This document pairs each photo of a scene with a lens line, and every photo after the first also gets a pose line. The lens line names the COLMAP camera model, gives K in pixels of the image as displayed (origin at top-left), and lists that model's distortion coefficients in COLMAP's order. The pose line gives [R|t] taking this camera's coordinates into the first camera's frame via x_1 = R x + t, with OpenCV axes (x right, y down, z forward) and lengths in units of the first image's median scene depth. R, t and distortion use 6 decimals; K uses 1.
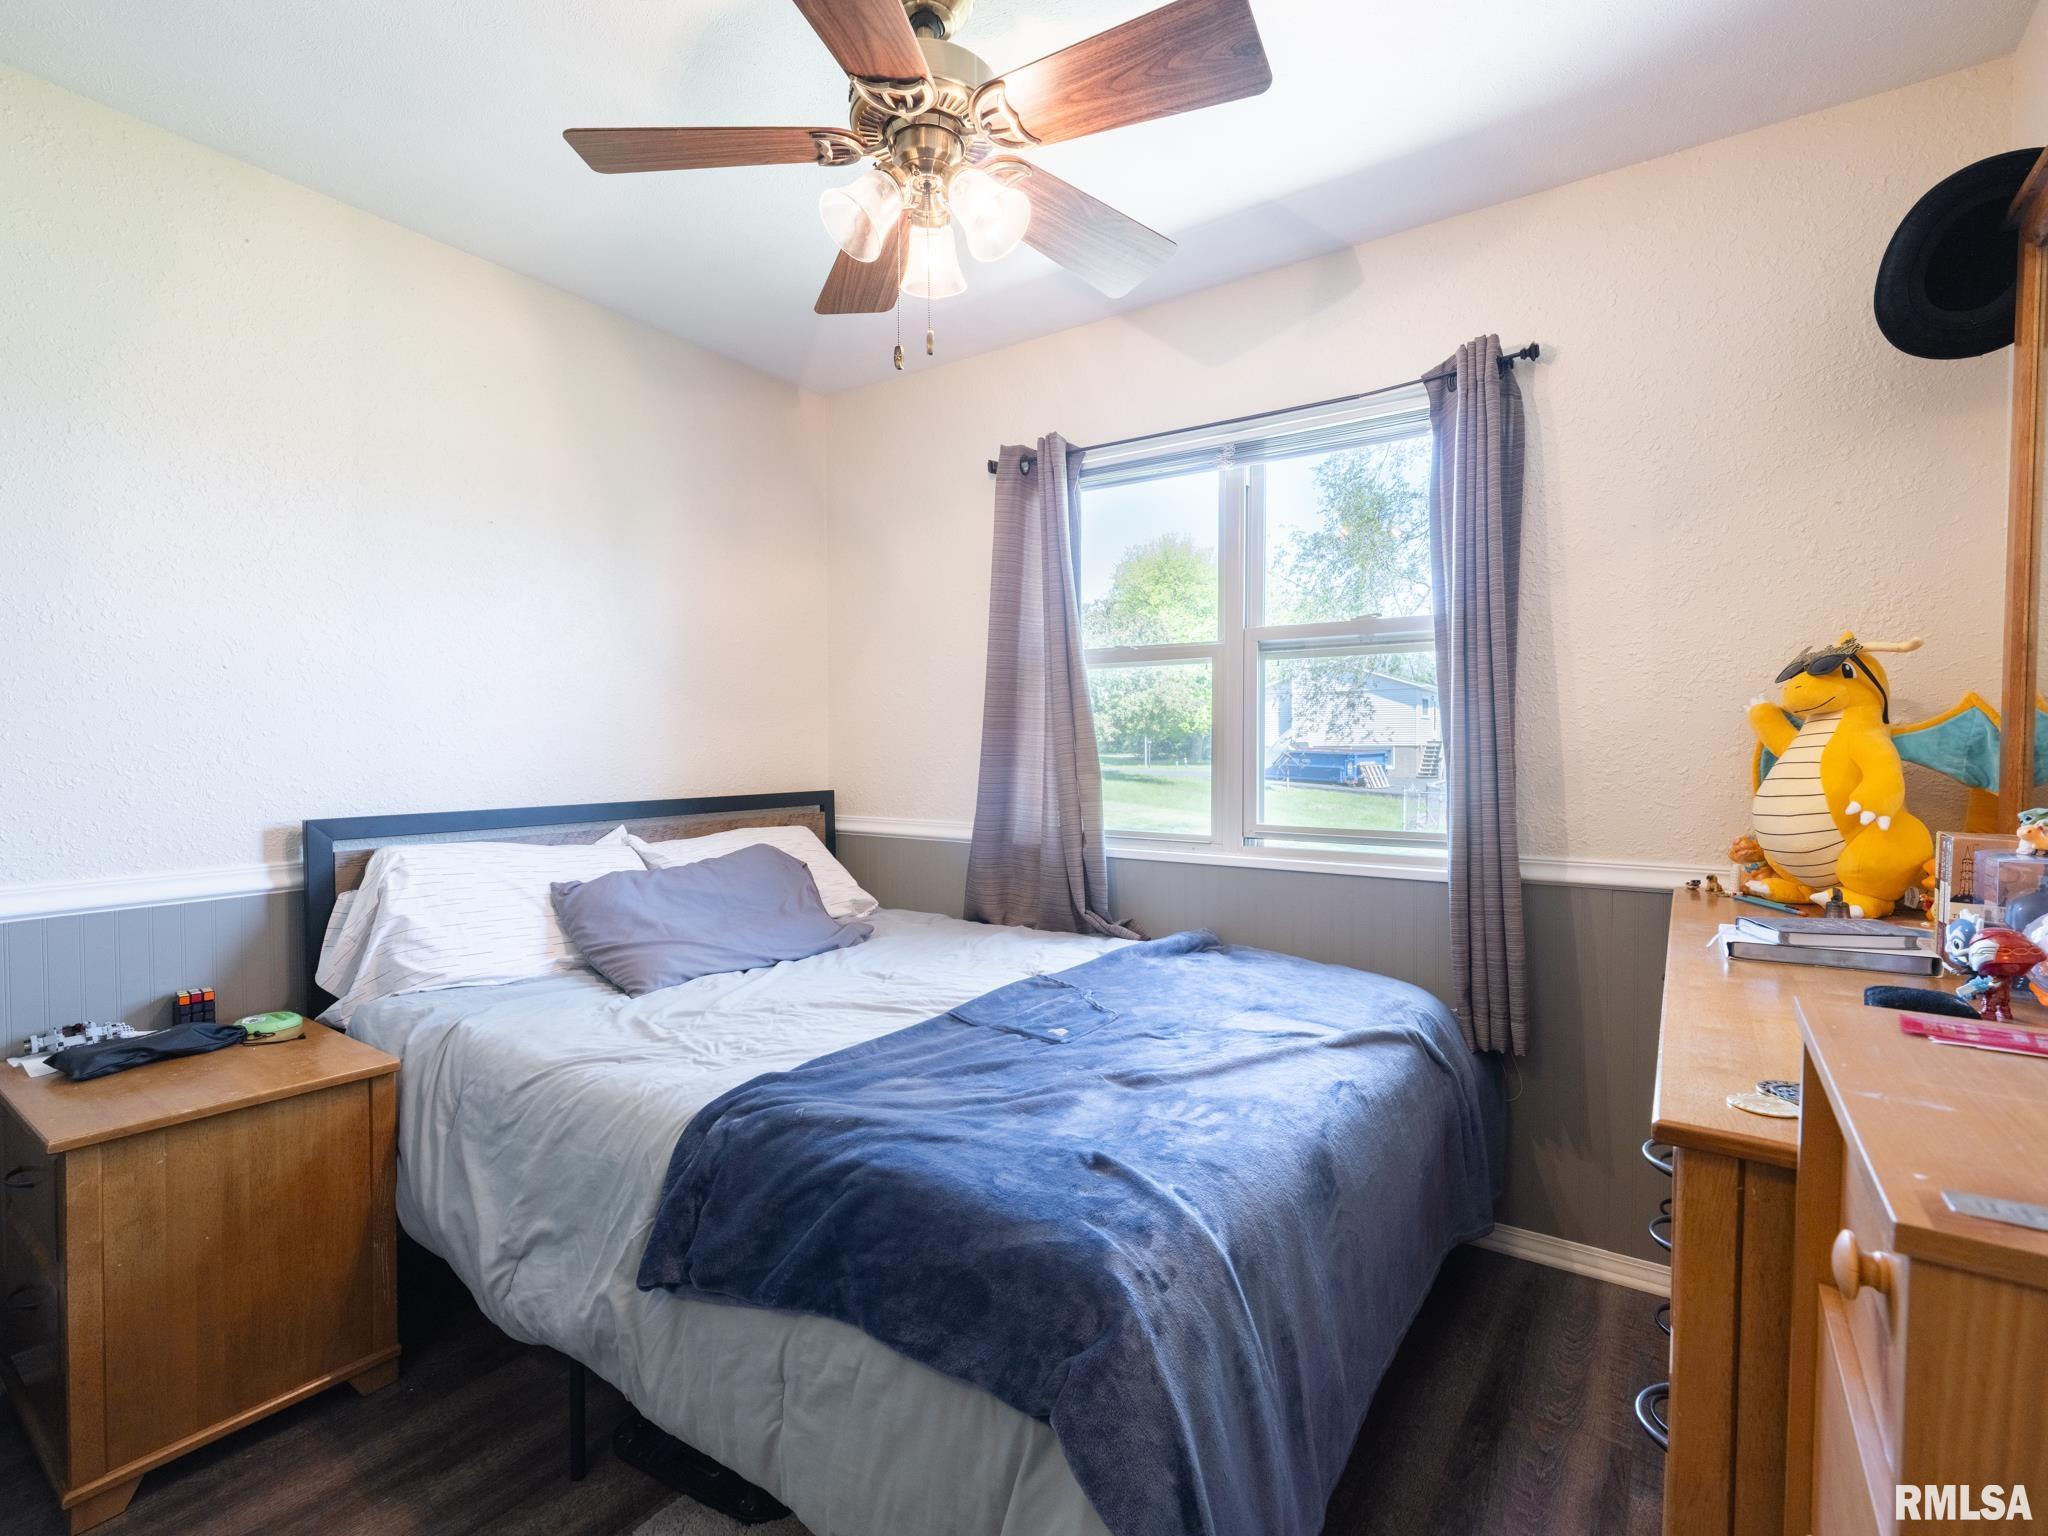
lens RADIAL K [[972.8, 0, 1038.9], [0, 972.8, 768.0], [0, 0, 1]] dist [-0.002441, 0.000528]
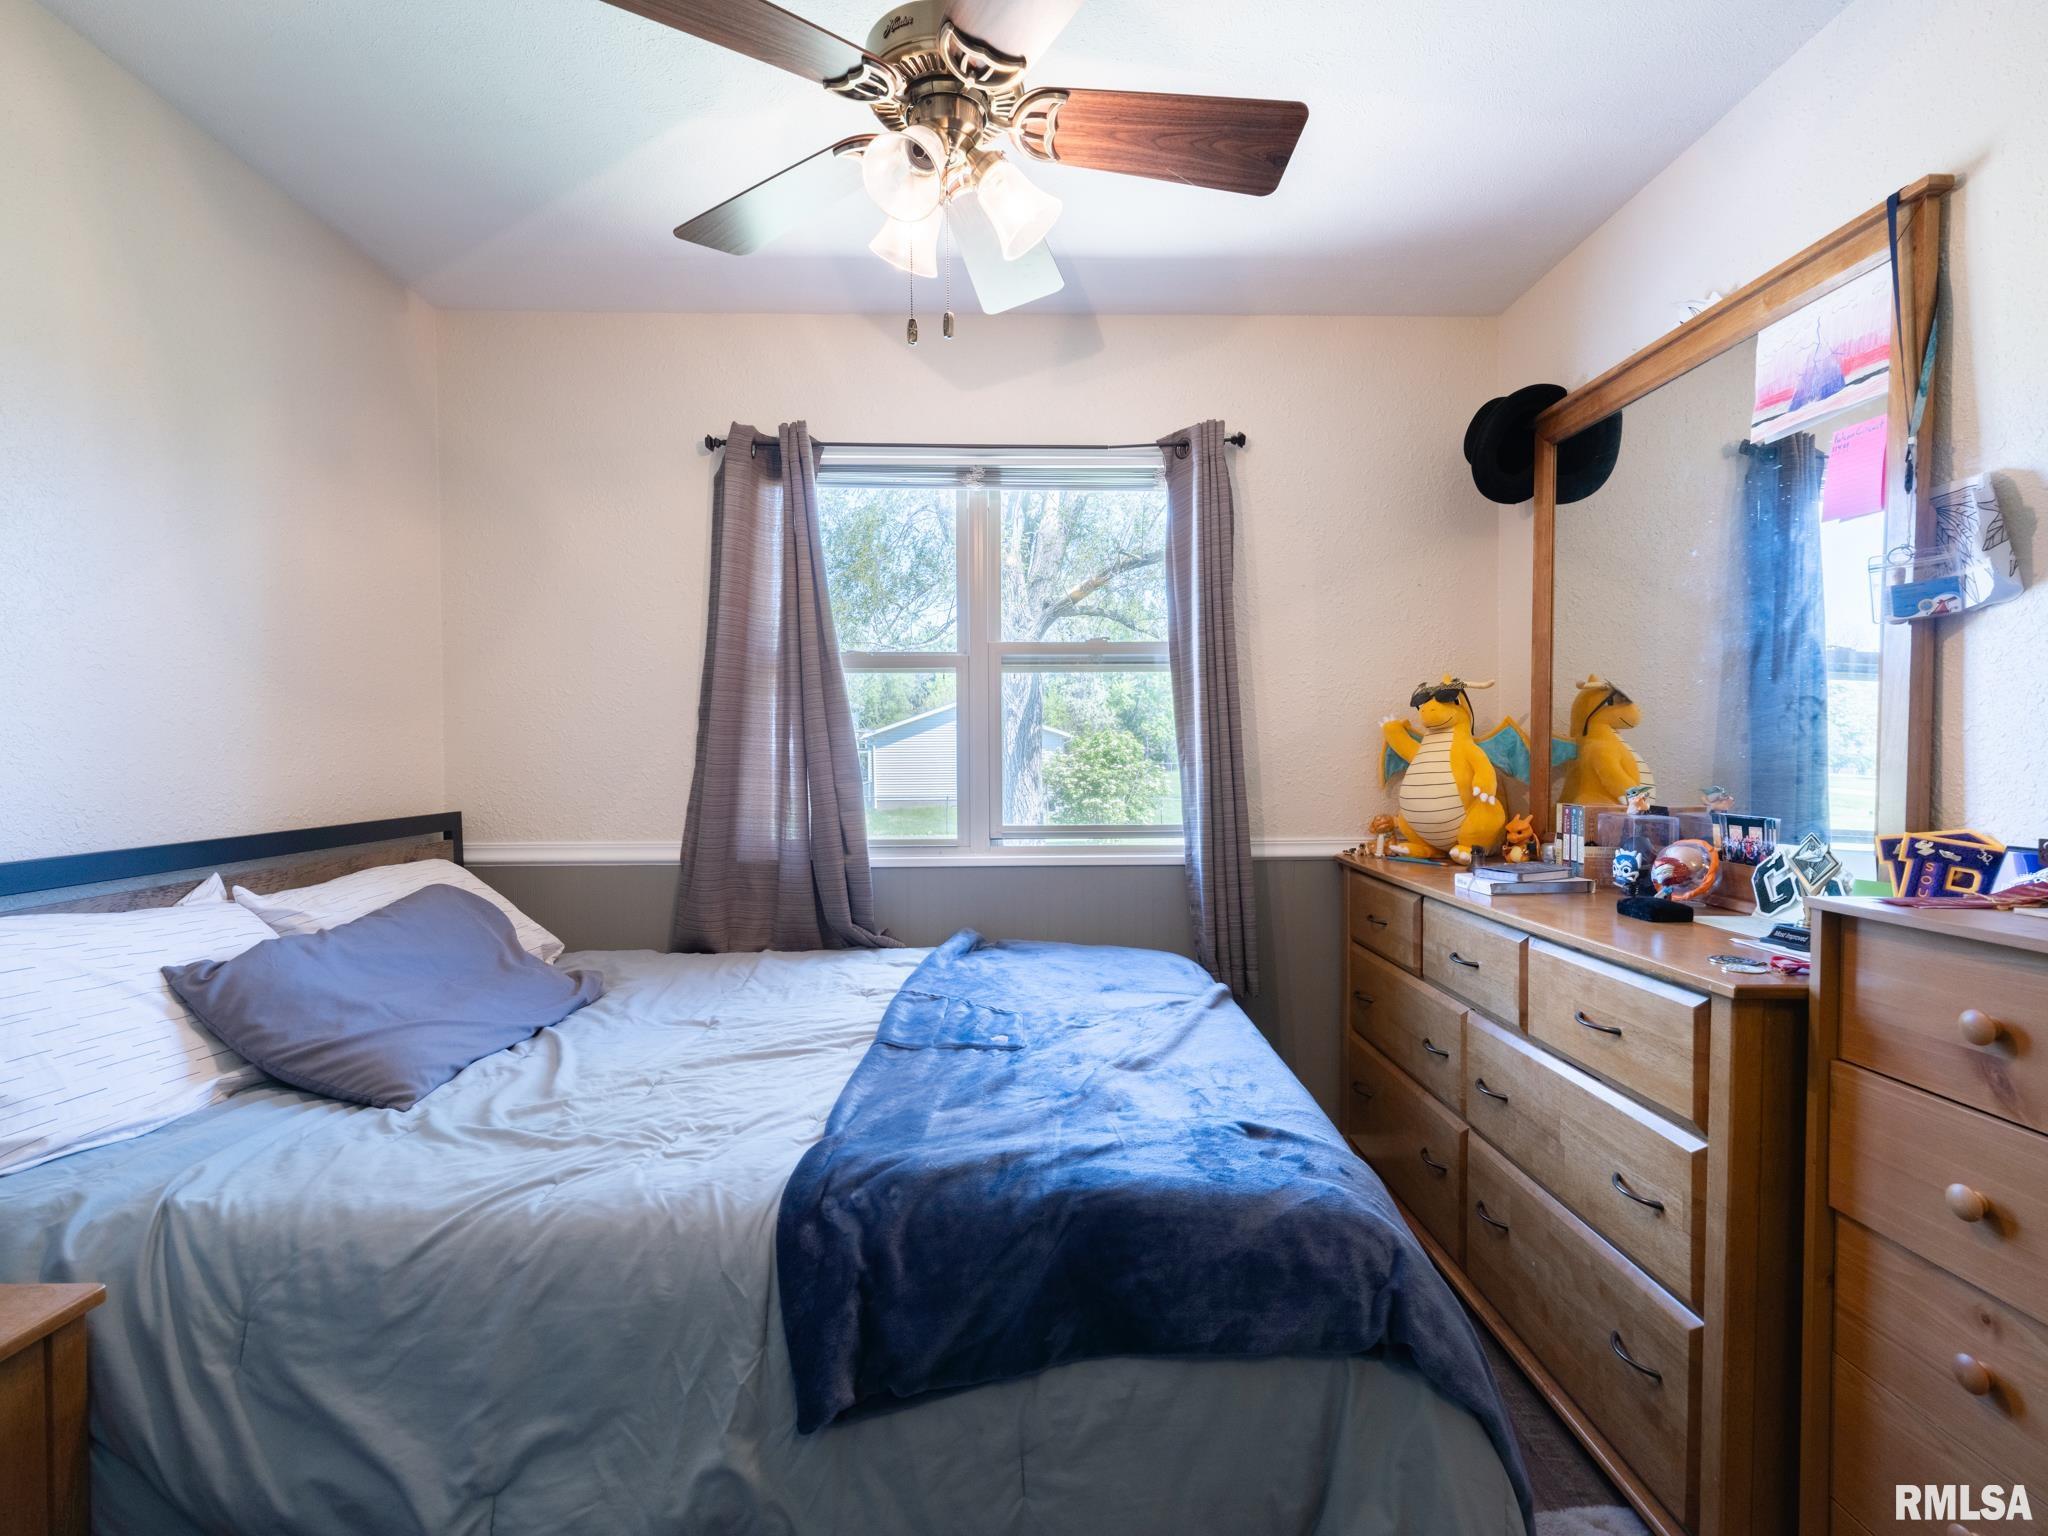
lens RADIAL K [[962.3, 0, 1032.1], [0, 962.3, 765.7], [0, 0, 1]] dist [0.000108, 0.000011]
pose [[0.807399, -0.012358, 0.589876, -0.455834], [0.018310, 0.999824, -0.004116, -0.003837], [-0.589721, 0.014124, 0.807483, 0.153722]]
